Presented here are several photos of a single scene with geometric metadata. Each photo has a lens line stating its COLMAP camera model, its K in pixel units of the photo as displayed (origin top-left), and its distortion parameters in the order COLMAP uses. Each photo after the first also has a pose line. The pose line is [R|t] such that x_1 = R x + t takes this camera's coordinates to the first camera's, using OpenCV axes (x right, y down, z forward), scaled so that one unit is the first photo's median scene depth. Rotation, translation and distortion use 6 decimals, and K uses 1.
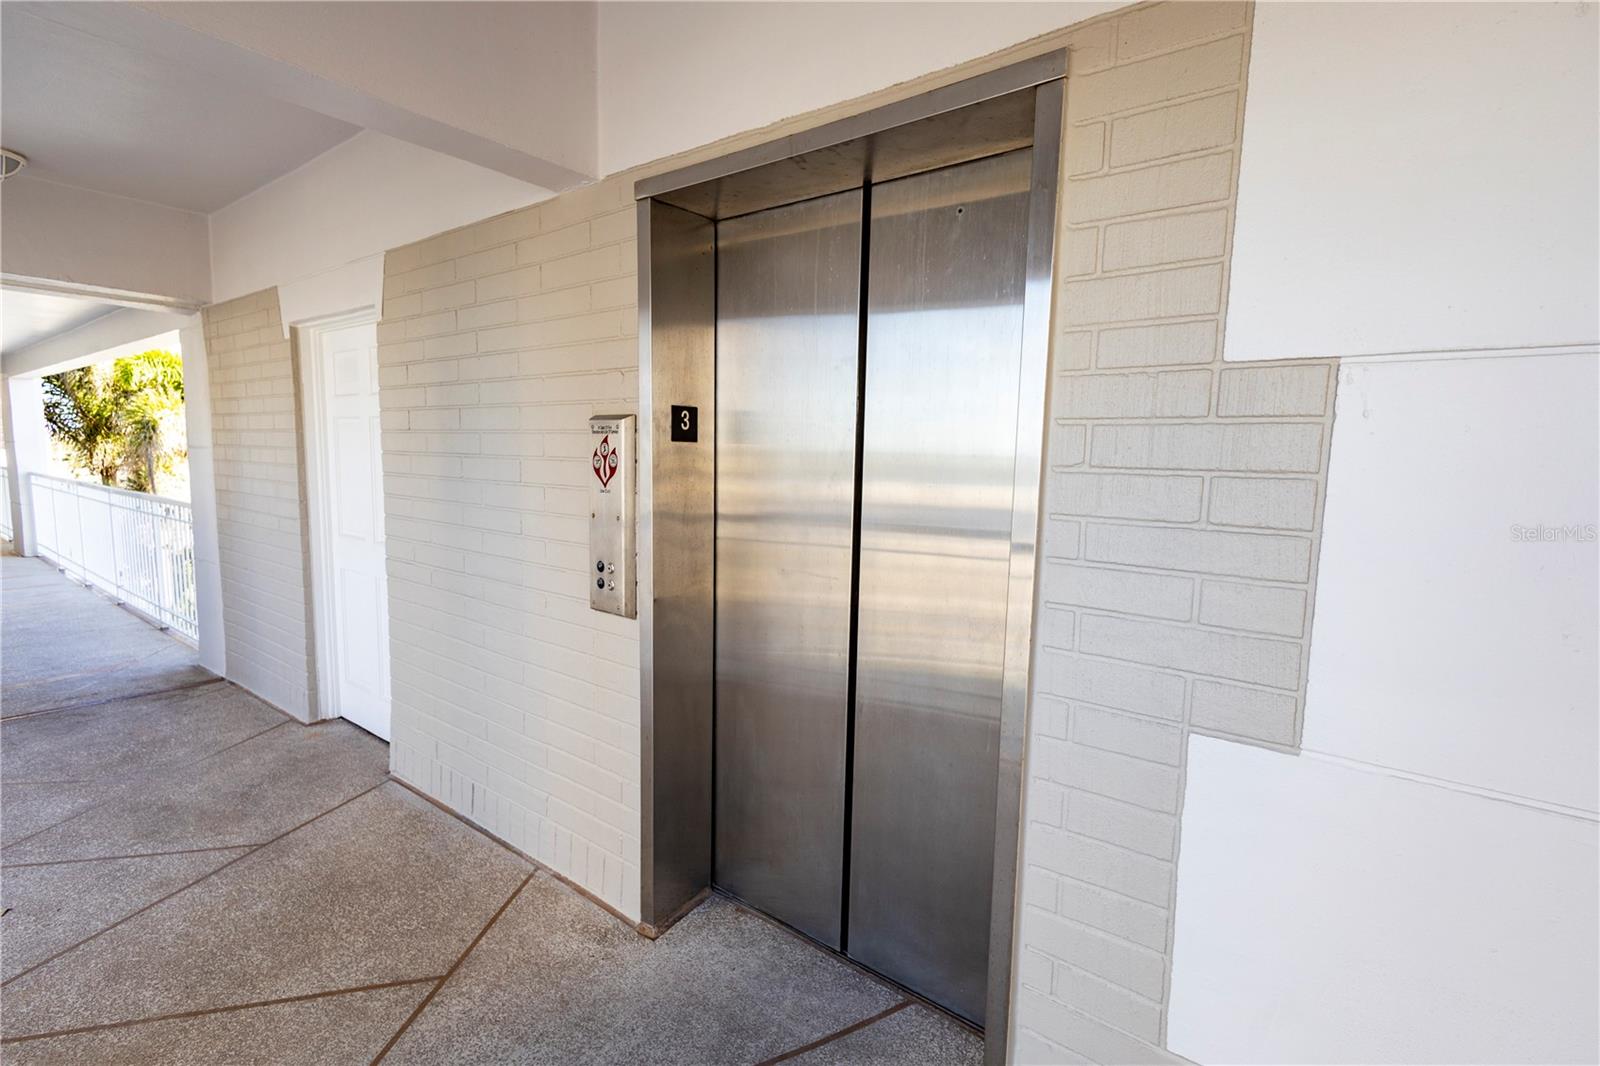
lens RADIAL K [[739.2, 0, 803.1], [0, 739.2, 539.5], [0, 0, 1]] dist [0.013464, -0.005140]
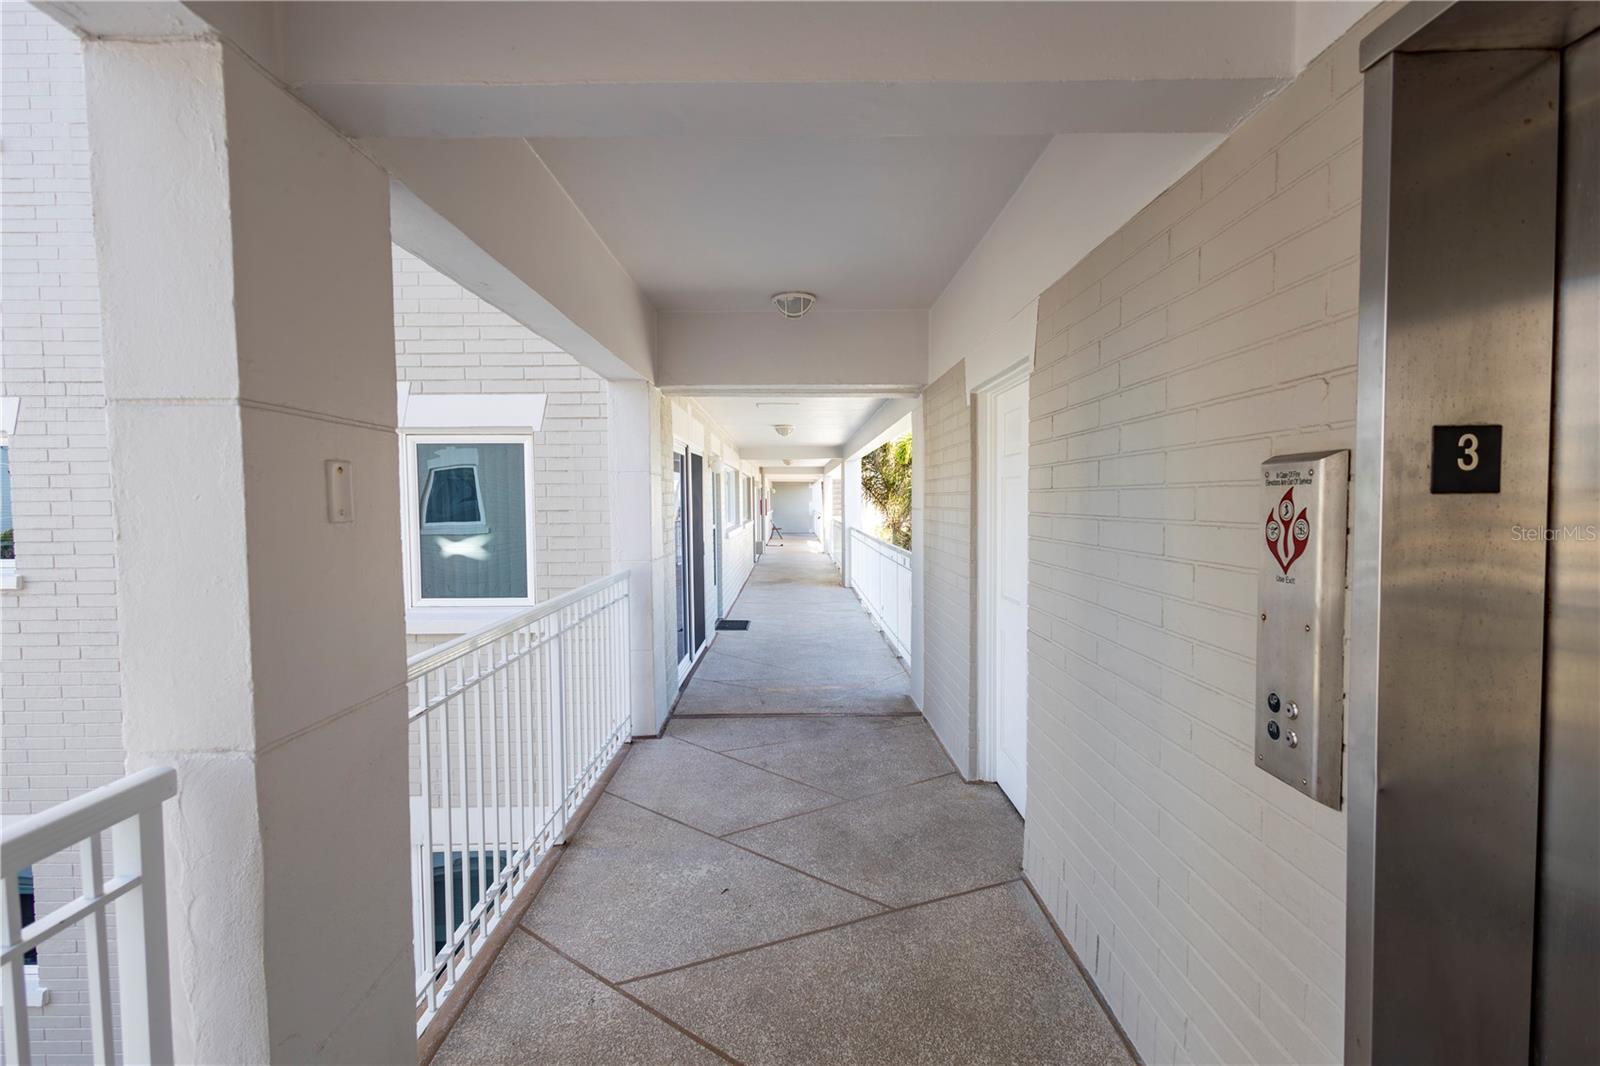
lens RADIAL K [[739.2, 0, 793.1], [0, 739.2, 534.3], [0, 0, 1]] dist [0.013464, -0.005140]
pose [[0.612609, 0.008389, -0.790341, -0.026949], [-0.068245, 0.996771, -0.042318, -0.037025], [0.787434, 0.079861, 0.611203, 0.235264]]
